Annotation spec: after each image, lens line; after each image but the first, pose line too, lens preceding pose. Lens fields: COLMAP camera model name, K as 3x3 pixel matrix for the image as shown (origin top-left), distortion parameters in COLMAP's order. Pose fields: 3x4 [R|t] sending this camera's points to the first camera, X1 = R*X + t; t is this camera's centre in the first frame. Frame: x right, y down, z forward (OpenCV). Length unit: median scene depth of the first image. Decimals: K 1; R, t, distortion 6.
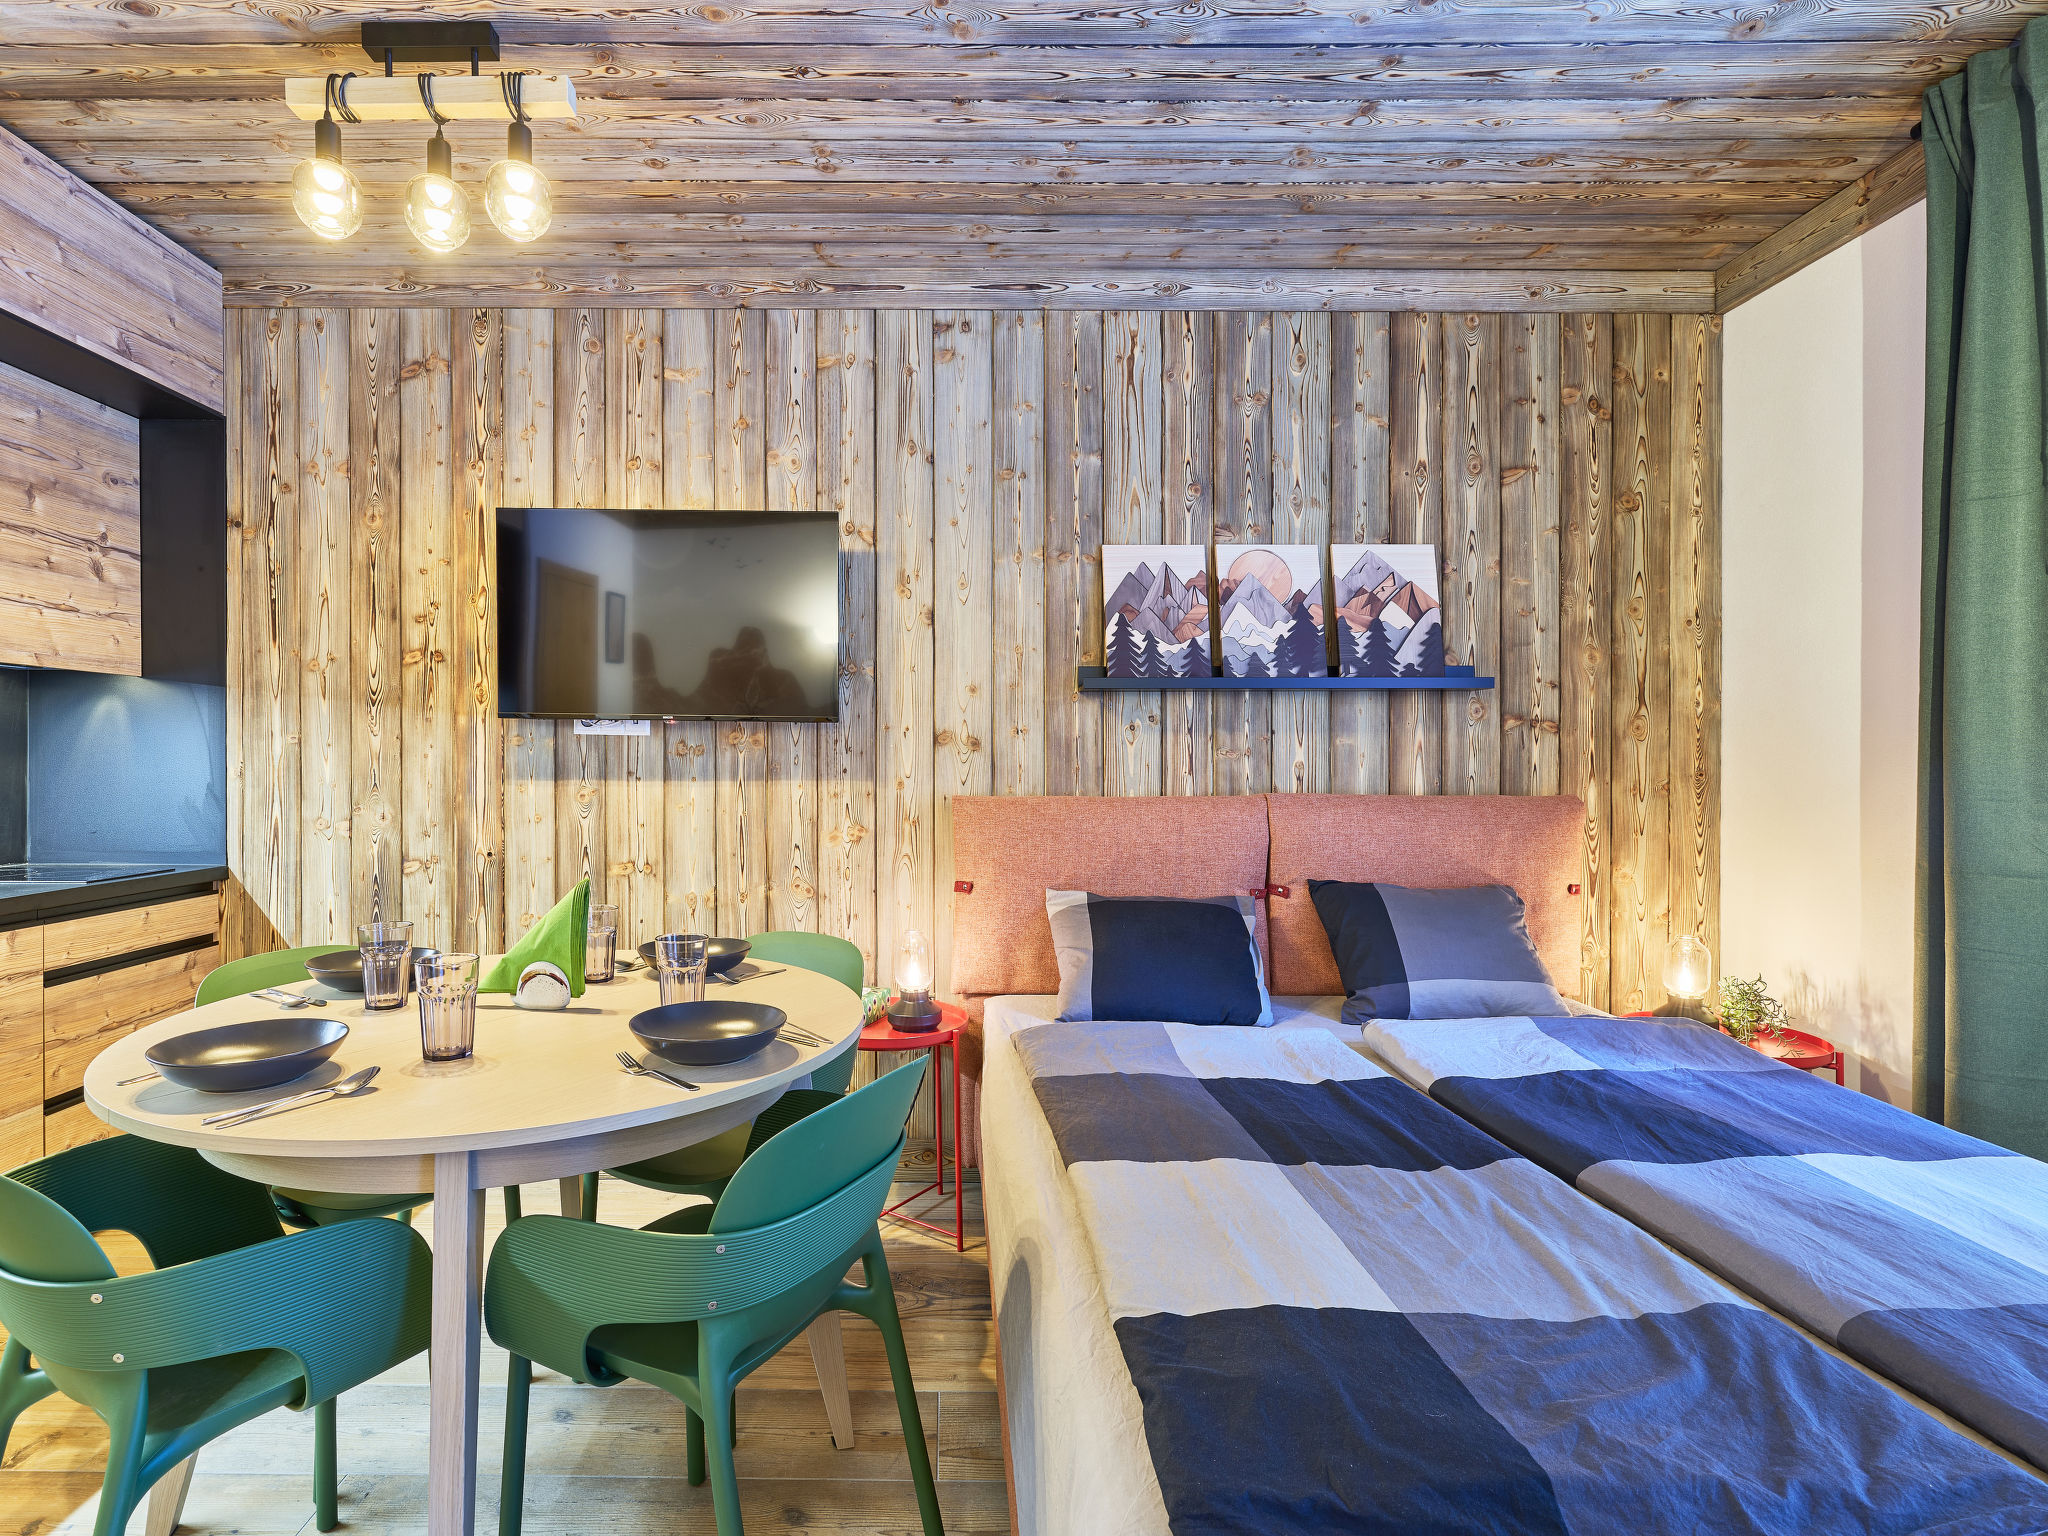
lens RADIAL K [[1093.0, 0, 905.8], [0, 1093.0, 775.4], [0, 0, 1]] dist [0.001875, 0.001180]
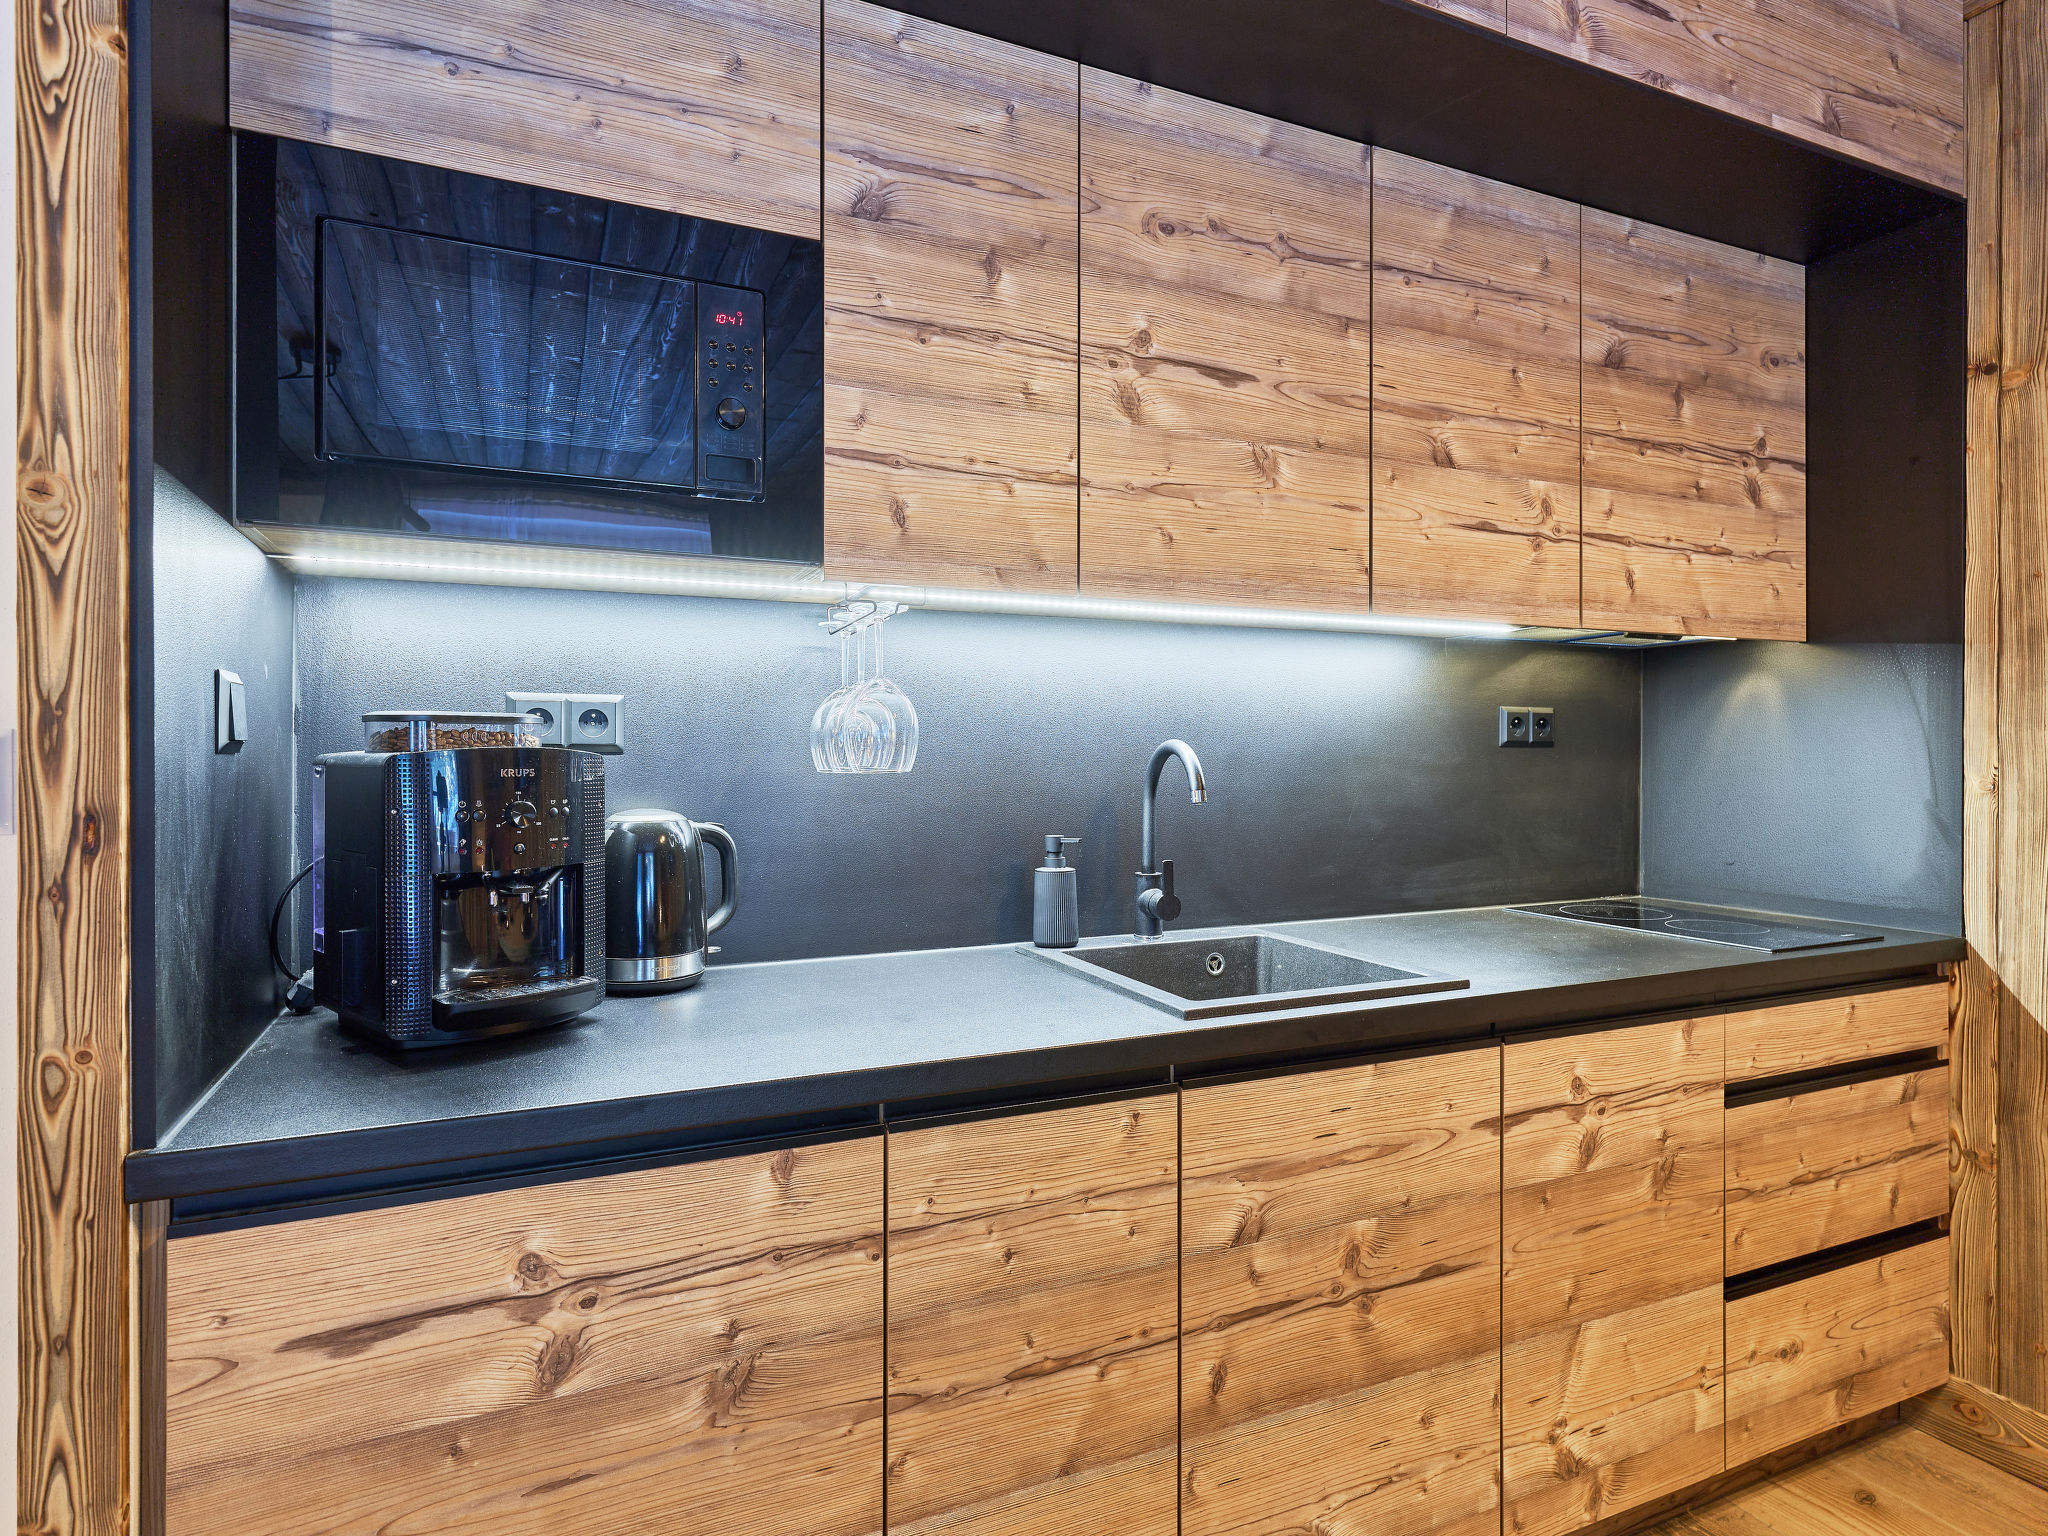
lens RADIAL K [[1124.5, 0, 1023.4], [0, 1124.5, 760.7], [0, 0, 1]] dist [-0.000753, -0.000196]
pose [[0.462294, -0.003018, -0.886721, -0.341788], [-0.007286, 0.999948, -0.007202, -0.008202], [0.886697, 0.009790, 0.462248, 0.275121]]
